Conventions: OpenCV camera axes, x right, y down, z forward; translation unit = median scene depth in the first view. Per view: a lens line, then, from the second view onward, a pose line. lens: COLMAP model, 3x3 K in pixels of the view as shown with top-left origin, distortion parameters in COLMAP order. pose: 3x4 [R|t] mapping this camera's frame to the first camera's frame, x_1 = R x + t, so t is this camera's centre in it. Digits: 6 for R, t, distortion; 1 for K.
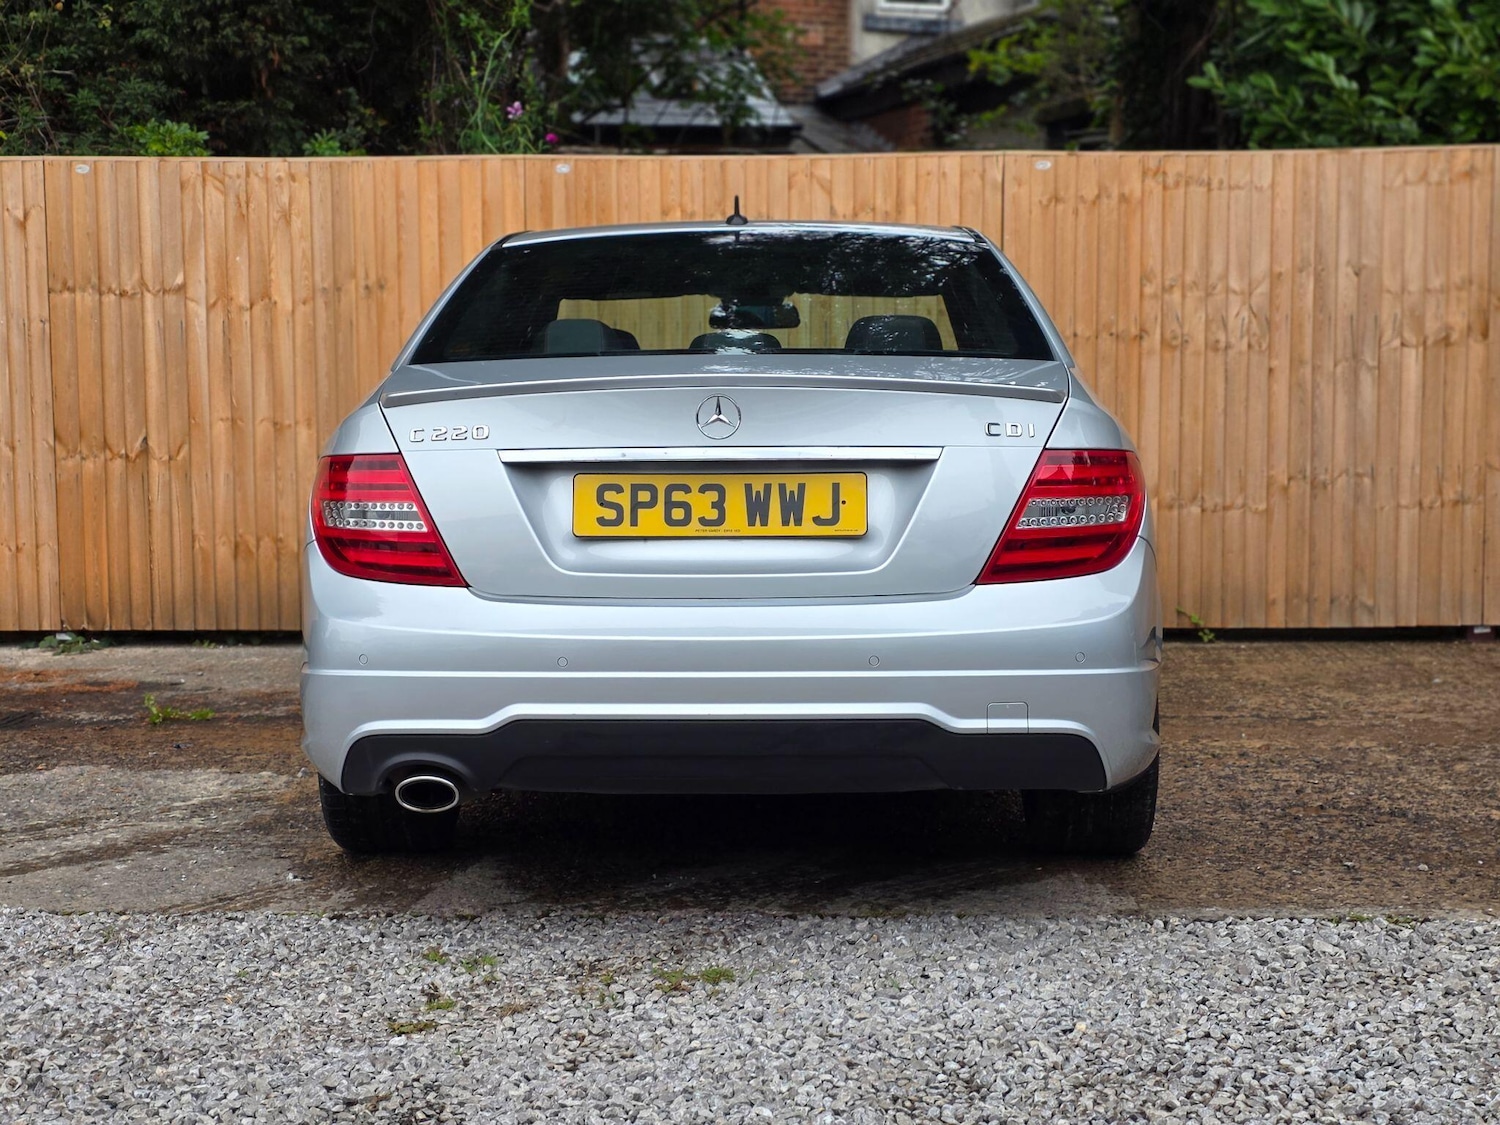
lens RADIAL K [[2287.8, 0, 744.2], [0, 2287.8, 569.0], [0, 0, 1]] dist [0.094046, 0.000000]
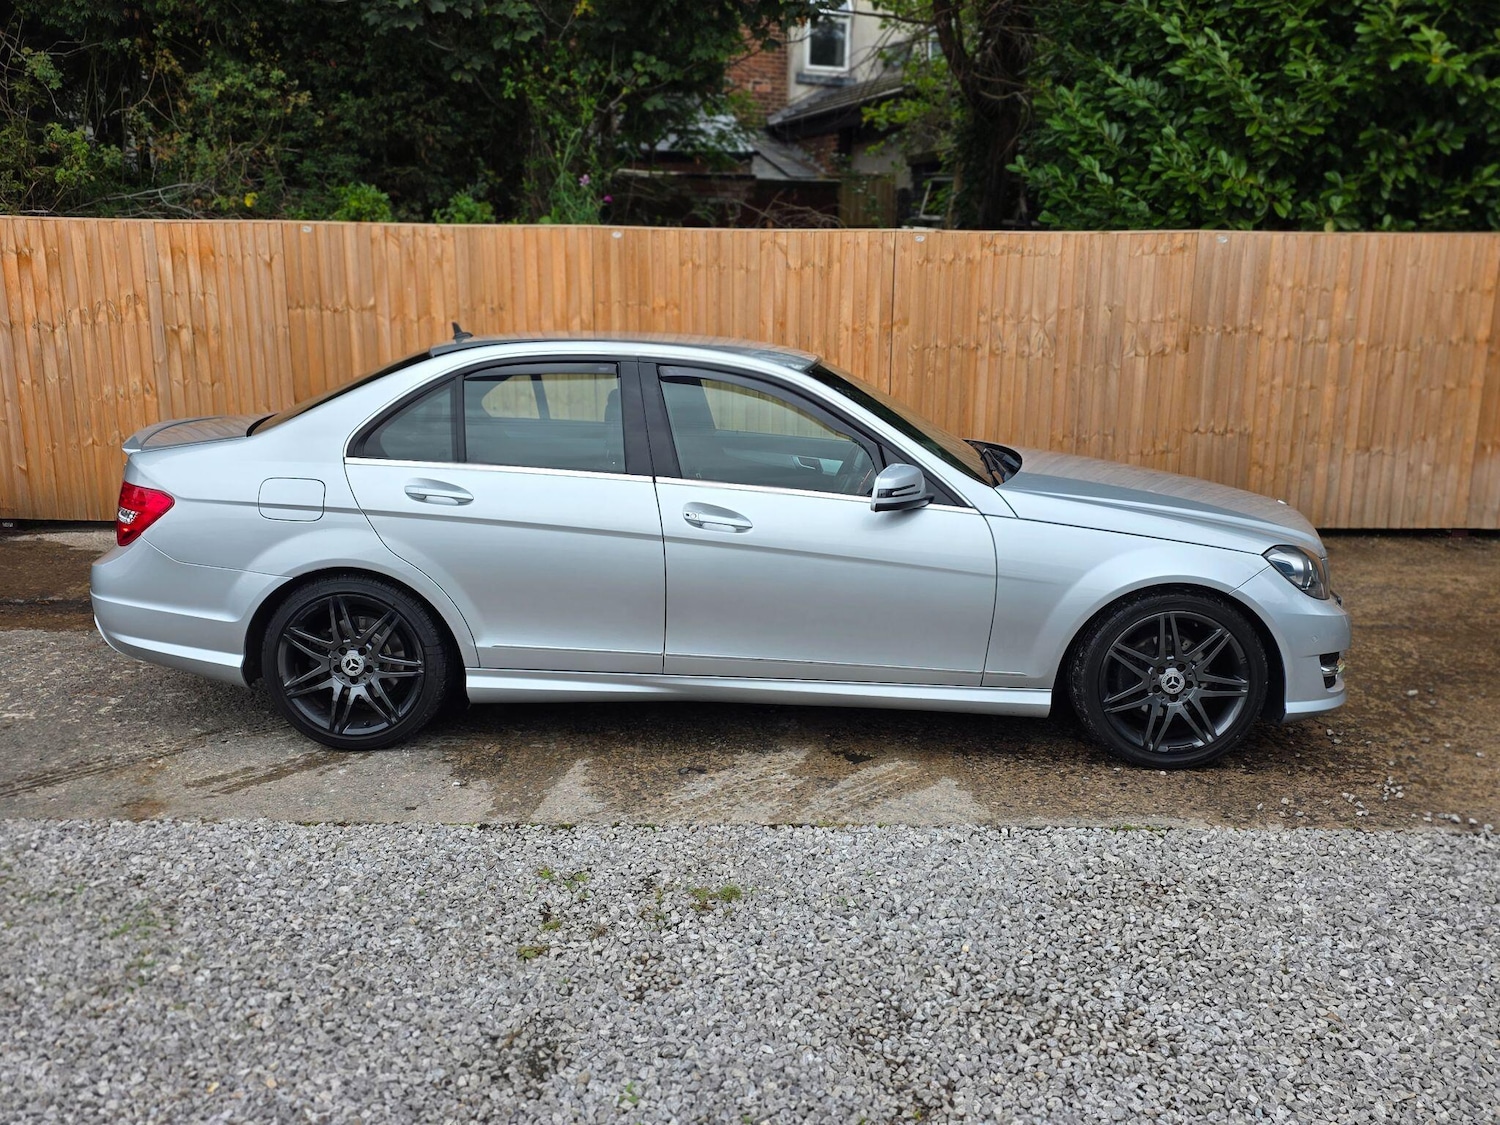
lens RADIAL K [[1325.5, 0, 774.3], [0, 1325.5, 559.1], [0, 0, 1]] dist [0.093432, -0.115074]
pose [[0.998969, 0.006140, 0.044985, -0.010852], [-0.012066, 0.991088, 0.132661, -0.076741], [-0.043769, -0.133067, 0.990140, 0.060127]]
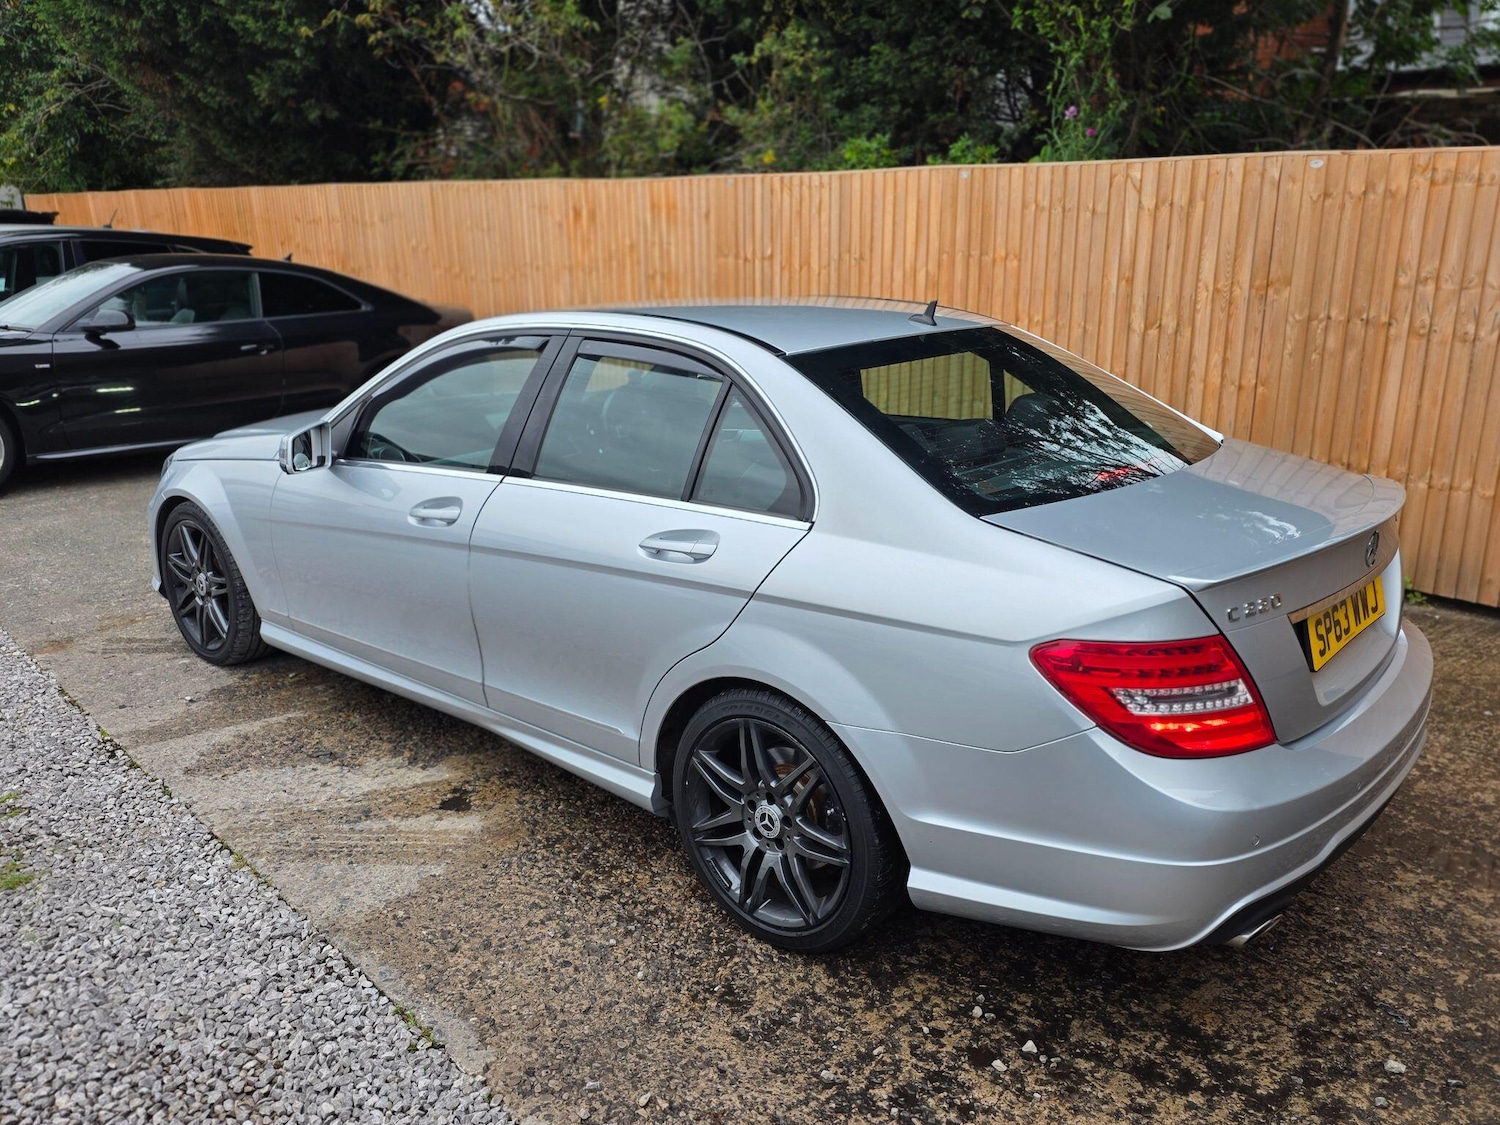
lens RADIAL K [[1193.6, 0, 757.8], [0, 1193.6, 556.3], [0, 0, 1]] dist [0.056299, -0.059595]
pose [[0.711595, 0.197657, -0.674213, 0.370350], [-0.059377, 0.973098, 0.222611, -0.103826], [0.700076, -0.118376, 0.704188, 0.368737]]
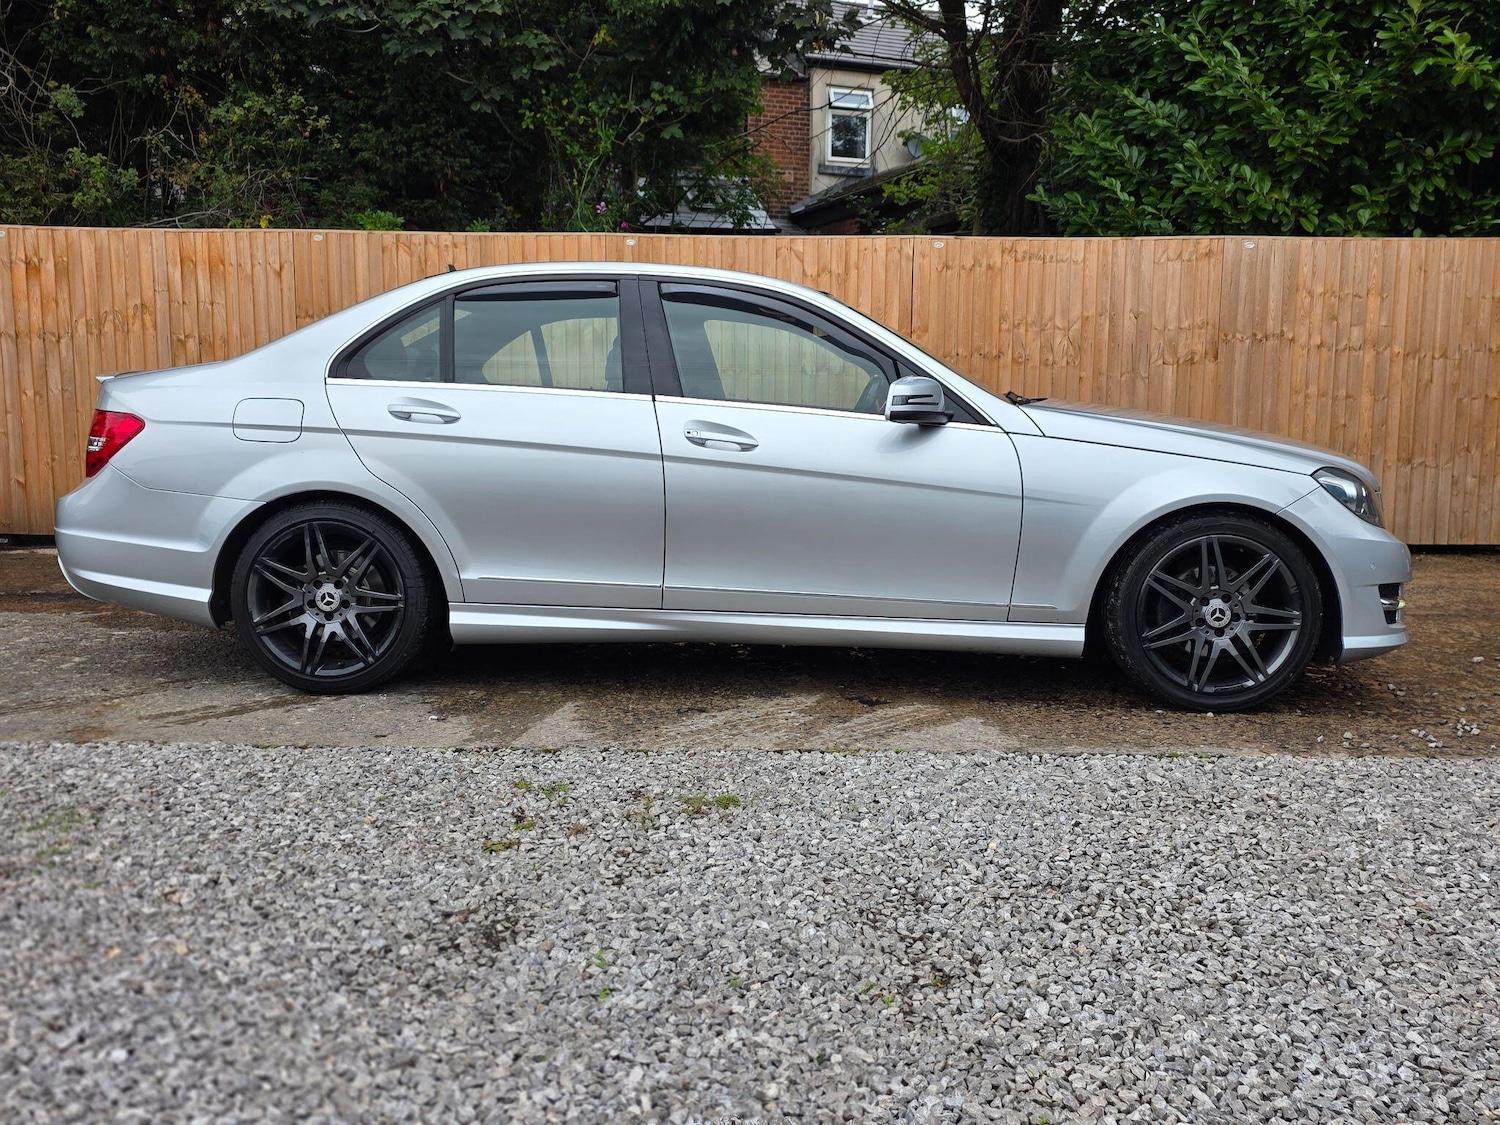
lens RADIAL K [[1325.5, 0, 778.3], [0, 1325.5, 539.9], [0, 0, 1]] dist [0.093432, -0.115074]
pose [[0.999594, 0.008705, 0.027136, -0.001851], [-0.009572, 0.999443, 0.031984, -0.003223], [-0.026843, -0.032230, 0.999120, 0.090804]]
